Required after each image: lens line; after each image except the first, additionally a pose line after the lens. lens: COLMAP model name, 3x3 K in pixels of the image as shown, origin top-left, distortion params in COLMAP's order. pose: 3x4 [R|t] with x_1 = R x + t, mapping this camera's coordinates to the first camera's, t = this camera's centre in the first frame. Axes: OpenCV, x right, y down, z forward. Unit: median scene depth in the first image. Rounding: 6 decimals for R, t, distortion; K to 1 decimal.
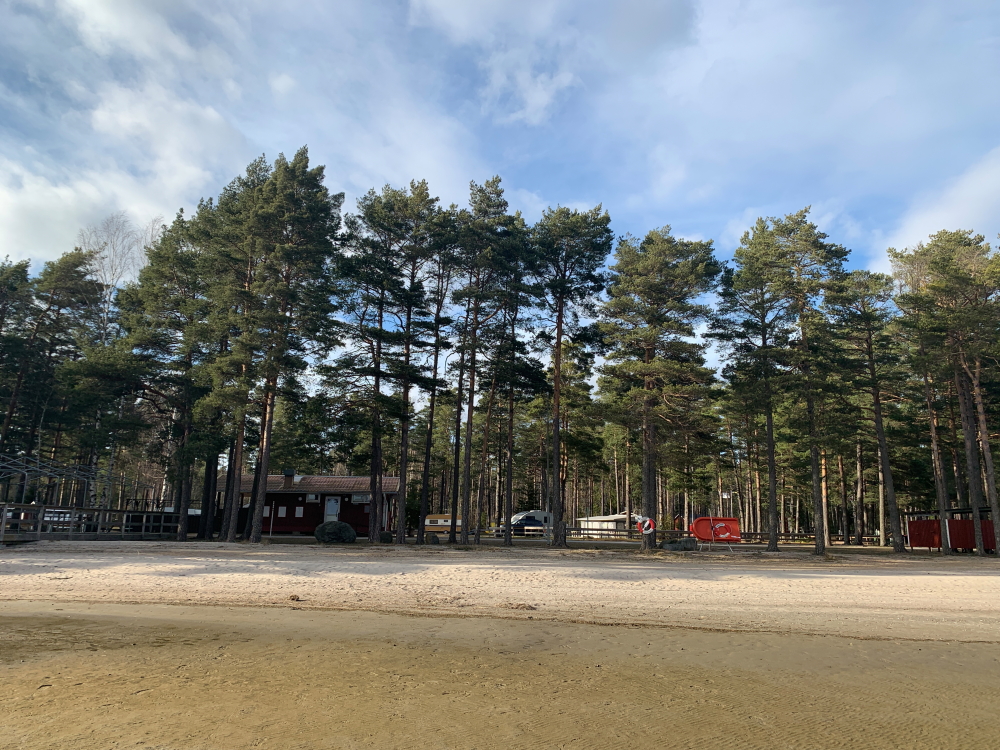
lens RADIAL K [[765.9, 0, 500.6], [0, 765.9, 375.4], [0, 0, 1]] dist [0.016888, -0.011620]
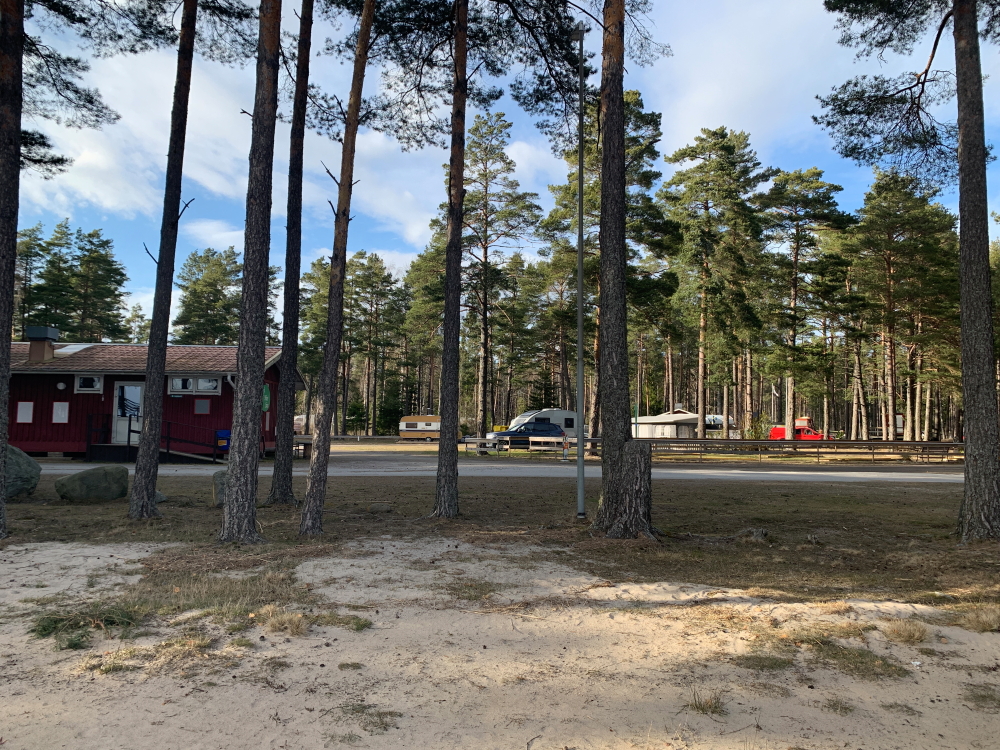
lens RADIAL K [[765.9, 0, 500.5], [0, 765.9, 374.3], [0, 0, 1]] dist [0.016888, -0.011620]
pose [[0.999645, -0.008390, -0.025303, 0.022194], [0.011516, 0.991957, 0.126048, 0.074592], [0.024042, -0.126294, 0.991701, 0.411137]]
